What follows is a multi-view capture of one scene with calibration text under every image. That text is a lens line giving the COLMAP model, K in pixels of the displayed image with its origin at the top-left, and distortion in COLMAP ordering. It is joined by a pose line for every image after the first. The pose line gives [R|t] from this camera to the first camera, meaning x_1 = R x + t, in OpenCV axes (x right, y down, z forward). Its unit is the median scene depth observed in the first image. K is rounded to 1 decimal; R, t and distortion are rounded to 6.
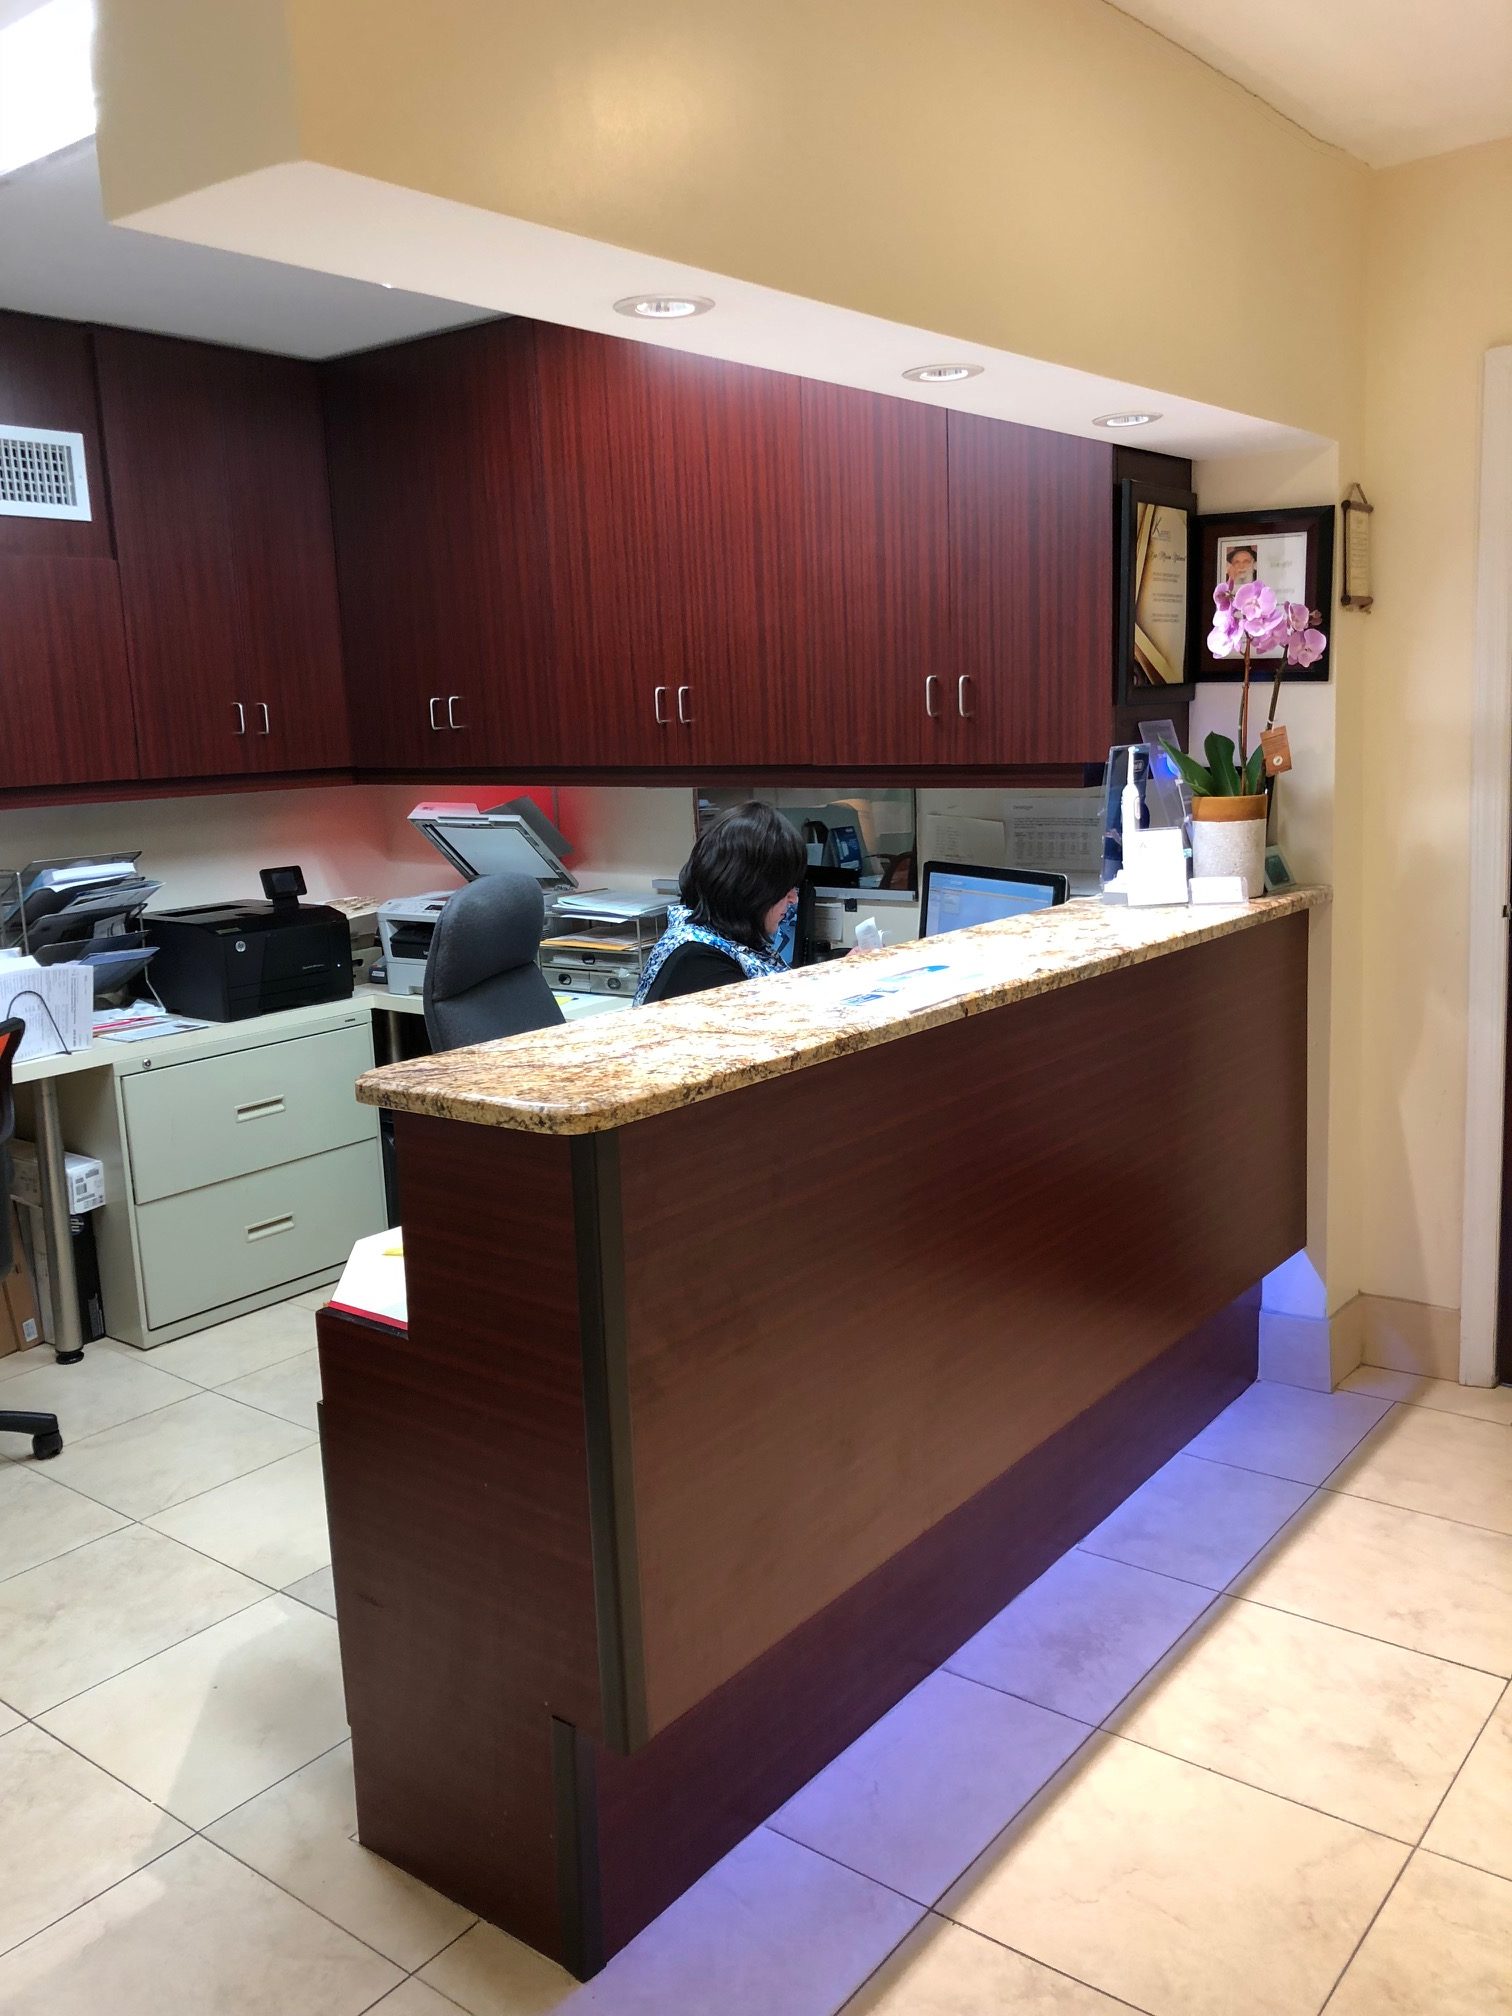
lens RADIAL K [[1646.2, 0, 744.6], [0, 1646.2, 1011.7], [0, 0, 1]] dist [0.042343, -0.031851]
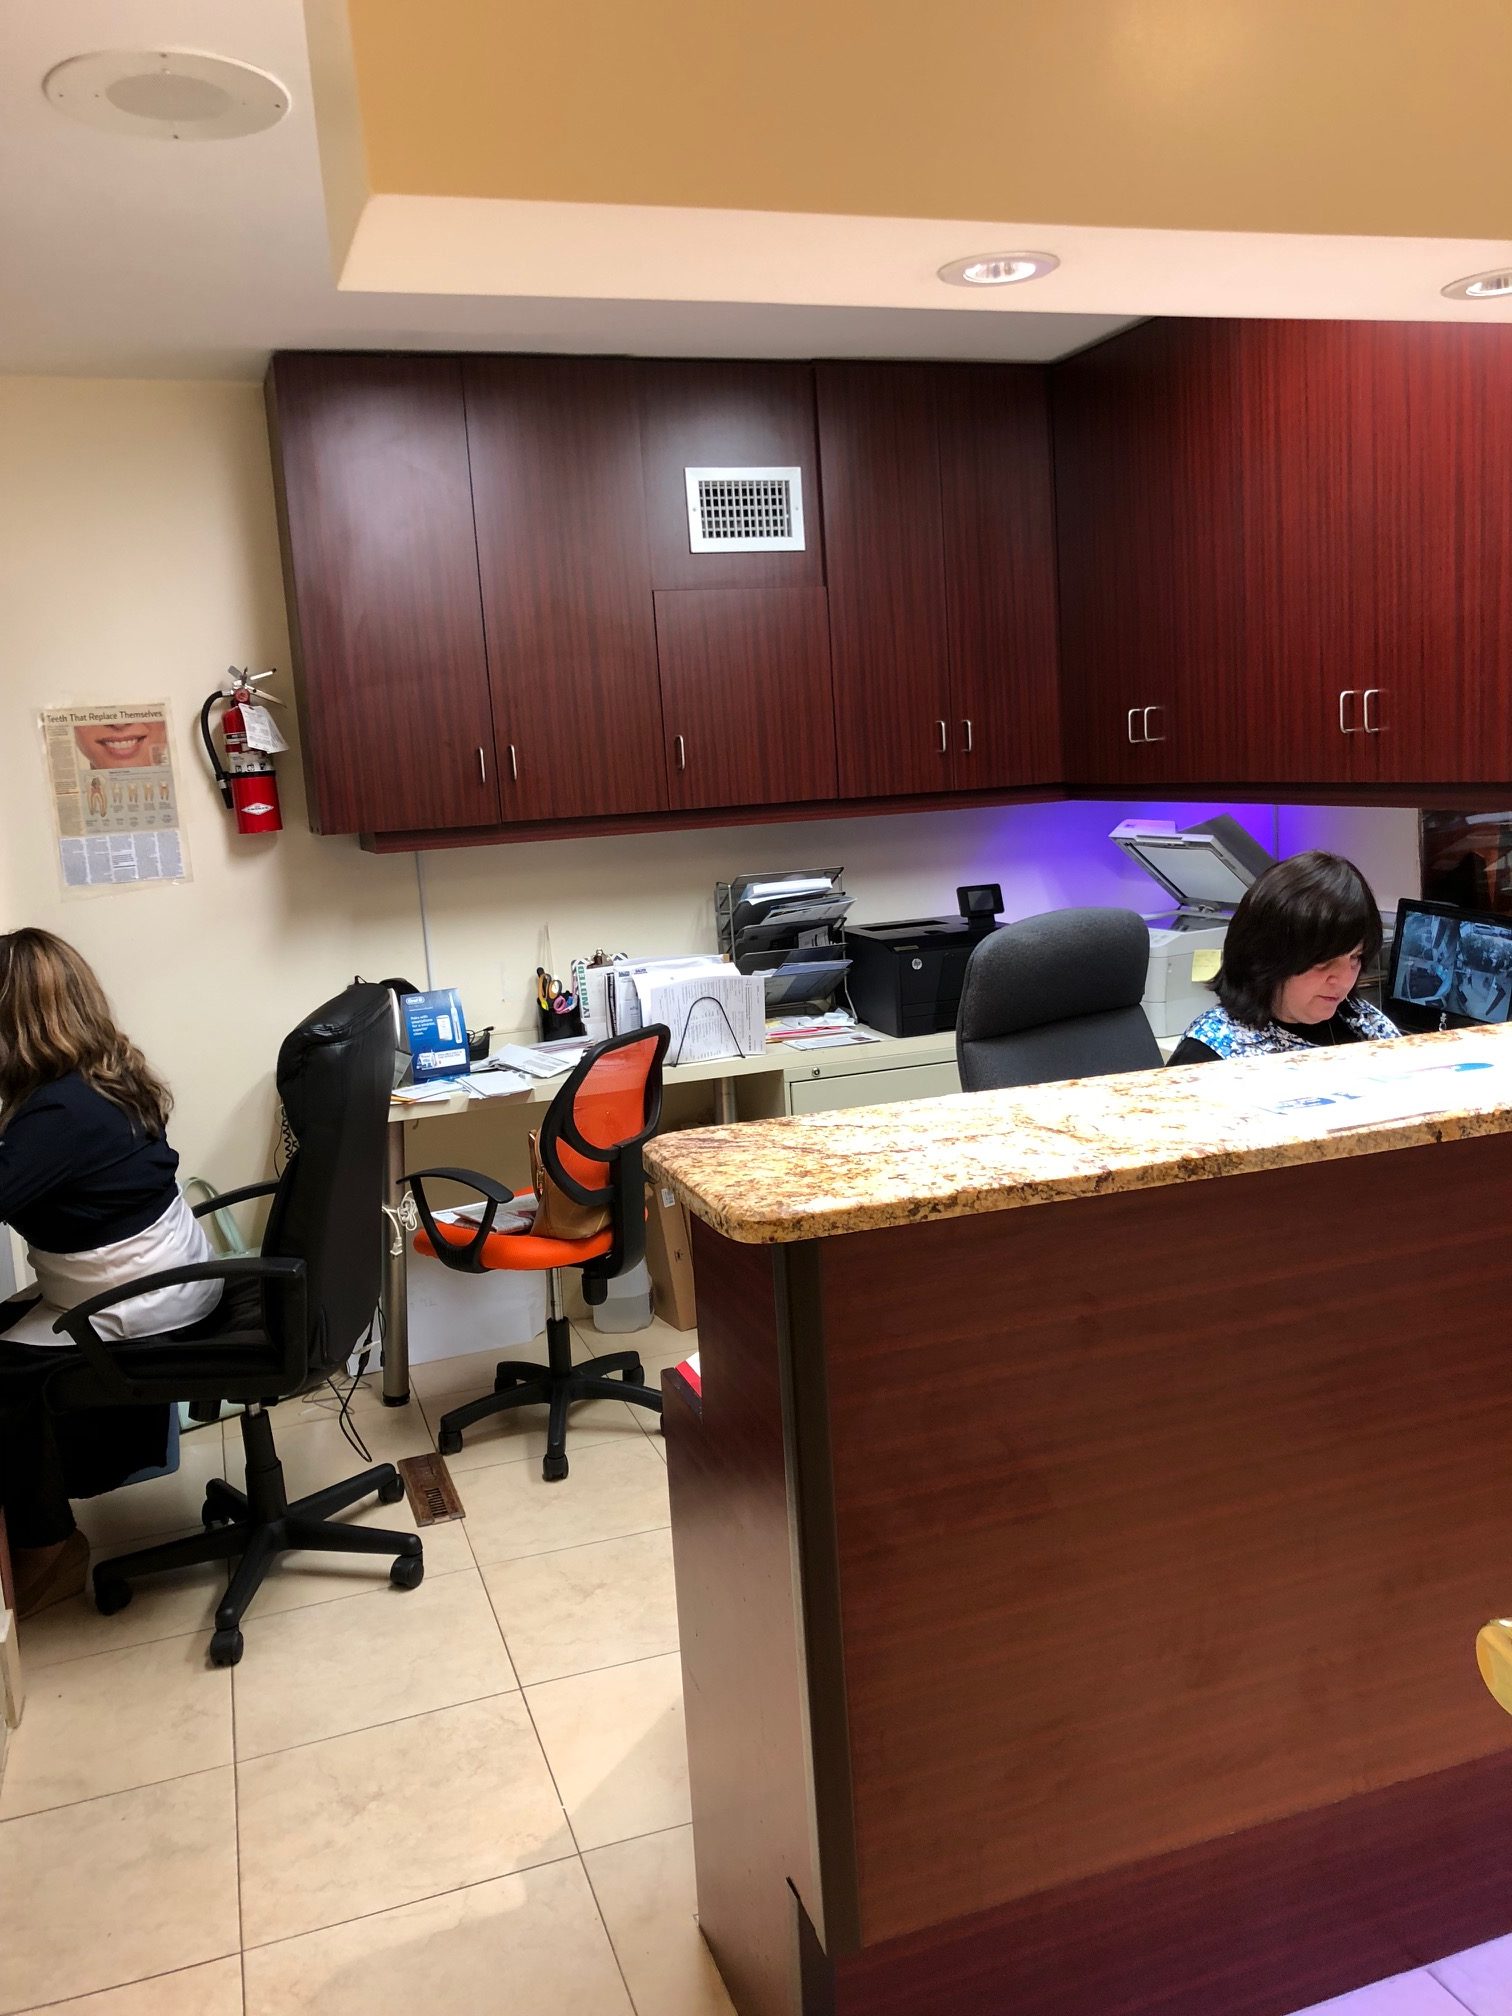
lens RADIAL K [[1646.2, 0, 761.7], [0, 1646.2, 1014.4], [0, 0, 1]] dist [0.042343, -0.031851]
pose [[0.847339, 0.073598, -0.525928, 0.153315], [-0.070686, 0.997169, 0.025660, -0.030272], [0.526327, 0.015433, 0.850142, 0.110811]]
